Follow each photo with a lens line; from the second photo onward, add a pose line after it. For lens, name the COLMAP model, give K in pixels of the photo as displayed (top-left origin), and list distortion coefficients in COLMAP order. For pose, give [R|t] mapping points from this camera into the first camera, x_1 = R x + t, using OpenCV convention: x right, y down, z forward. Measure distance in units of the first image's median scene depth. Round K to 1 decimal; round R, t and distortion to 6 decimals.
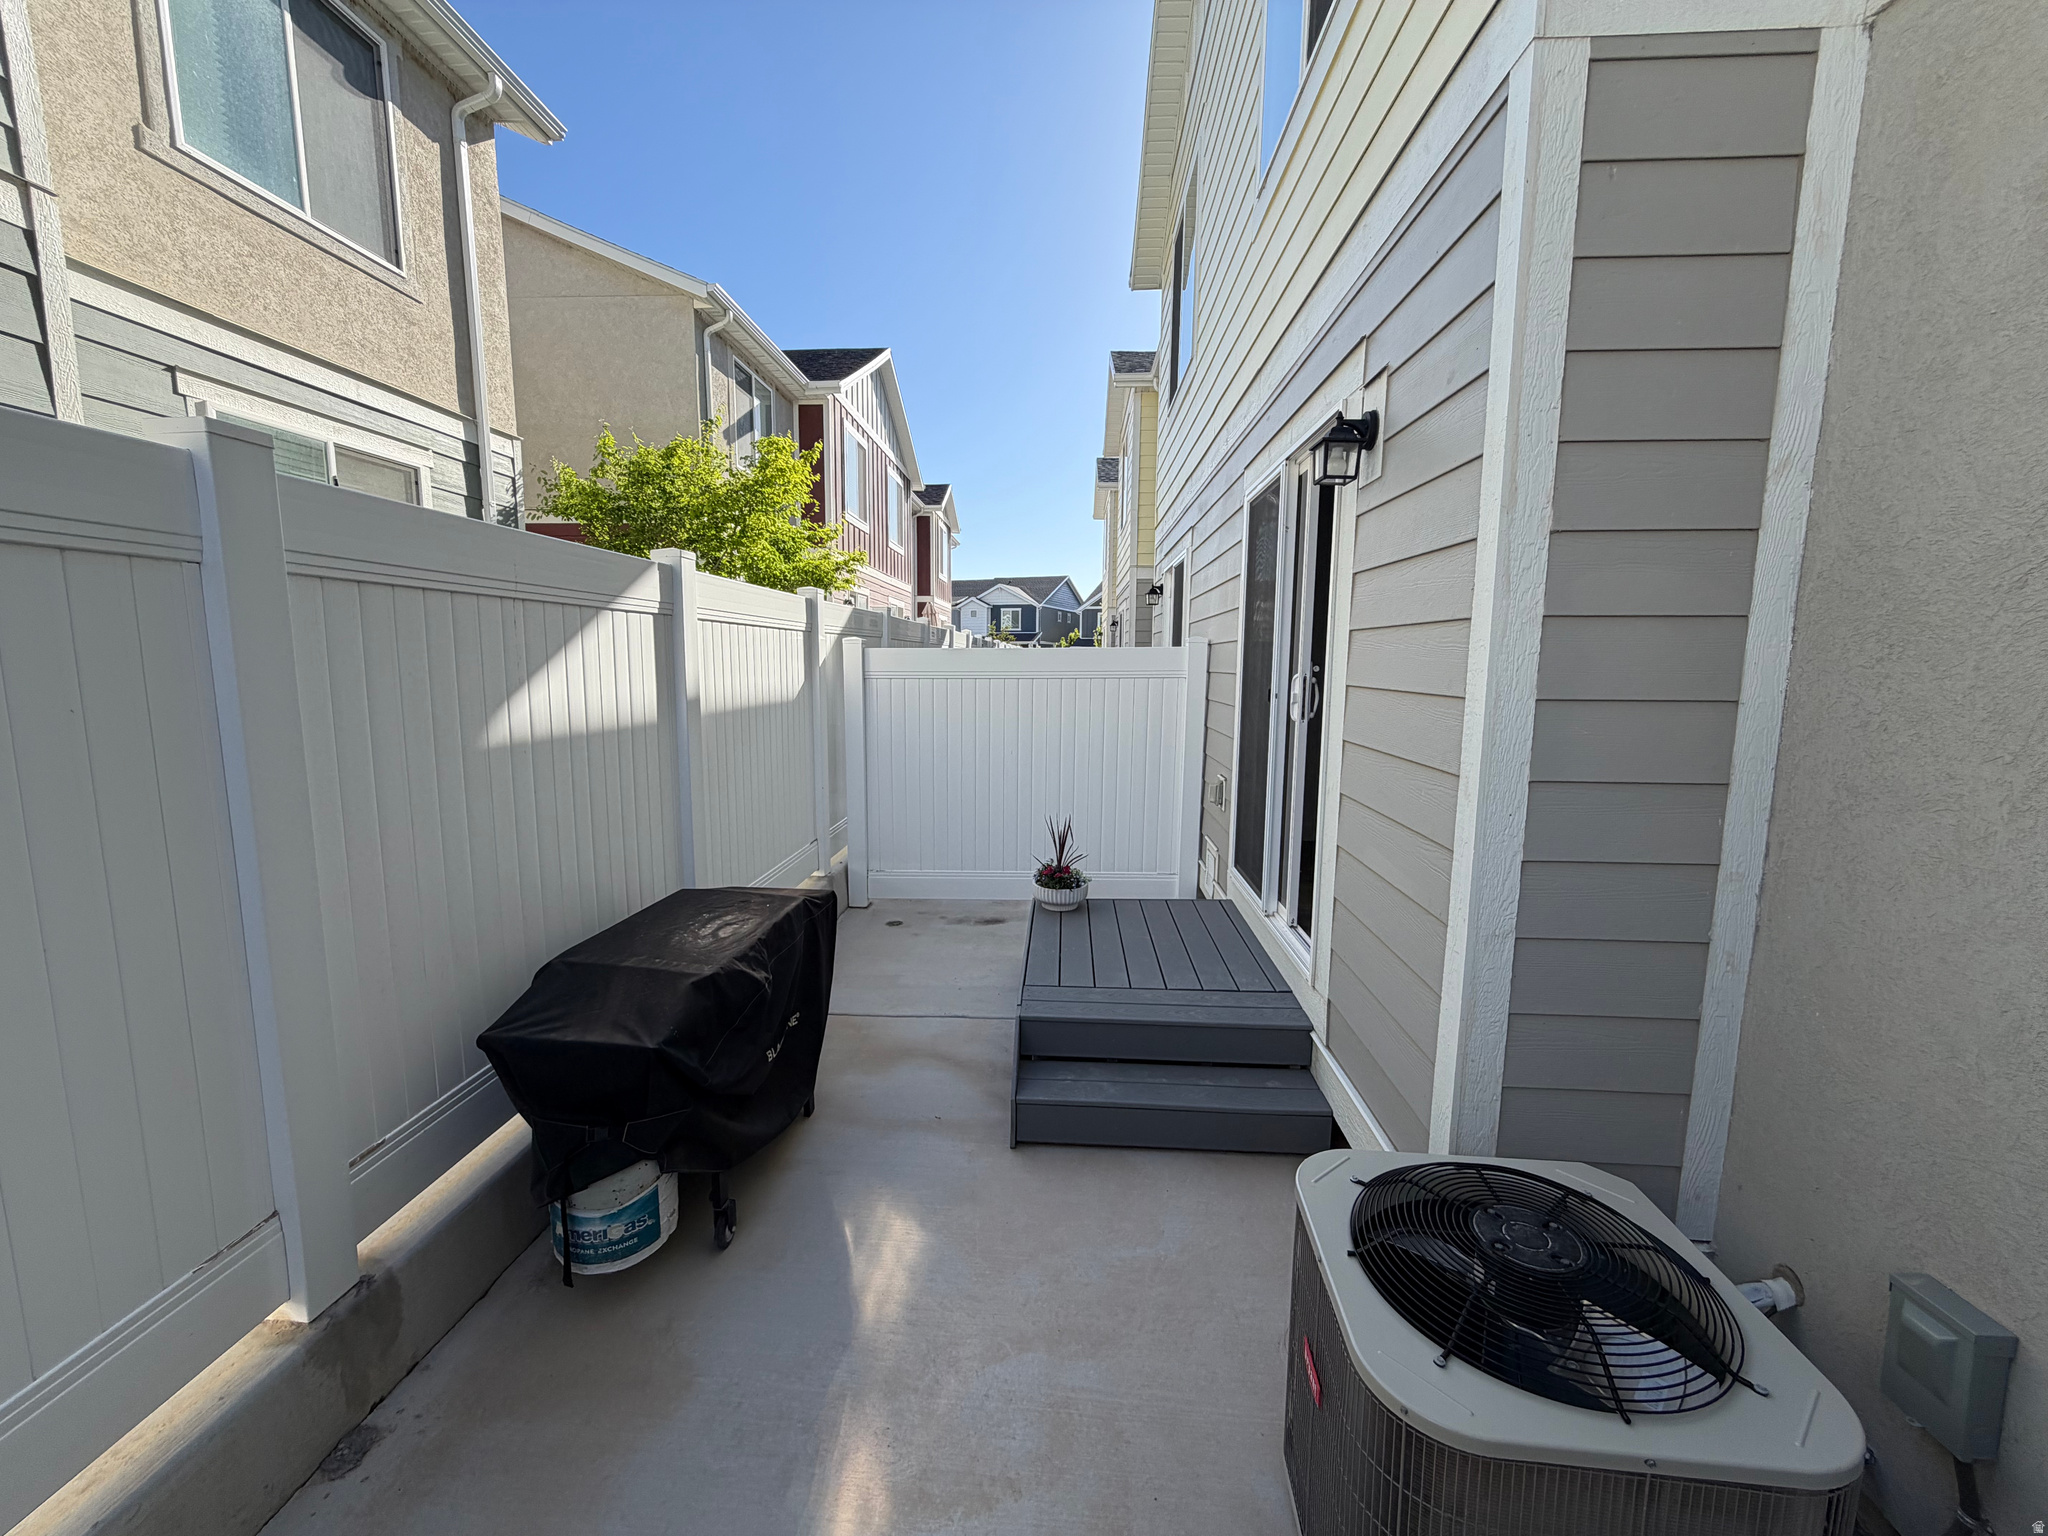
lens RADIAL K [[821.2, 0, 1017.6], [0, 821.2, 762.2], [0, 0, 1]] dist [-0.001198, 0.000097]
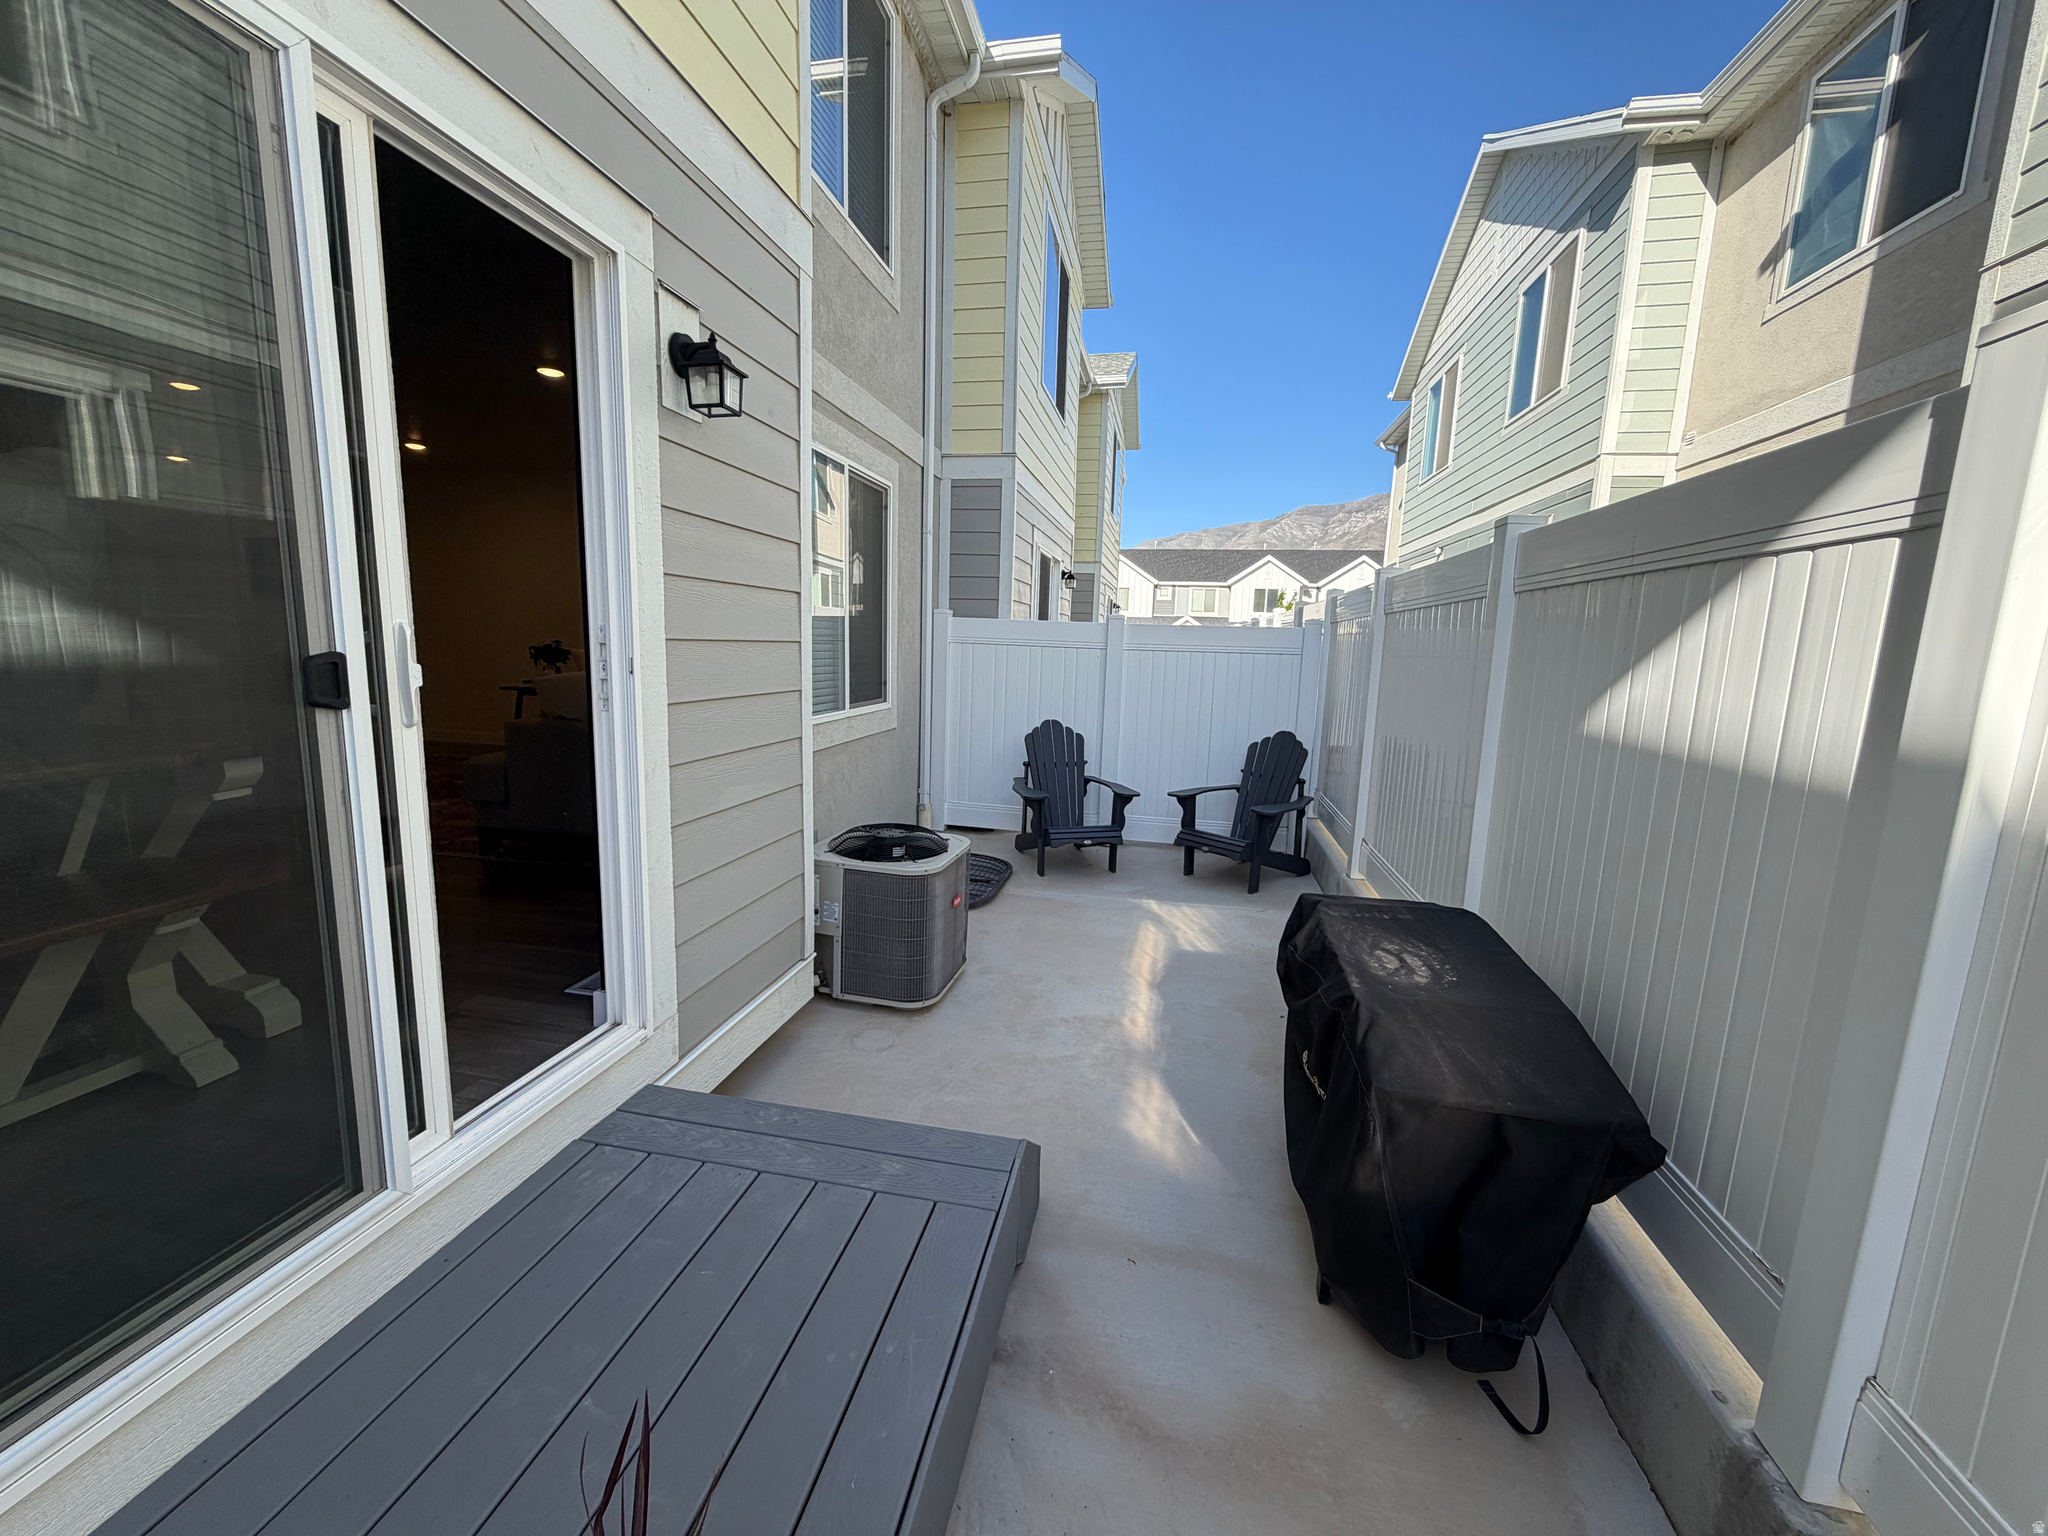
lens RADIAL K [[821.2, 0, 1016.7], [0, 821.2, 768.1], [0, 0, 1]] dist [-0.001198, 0.000097]
pose [[-0.990413, -0.055857, 0.126339, -0.073312], [-0.018345, 0.959685, 0.280480, -0.215394], [-0.136912, 0.275473, -0.951509, 1.830977]]
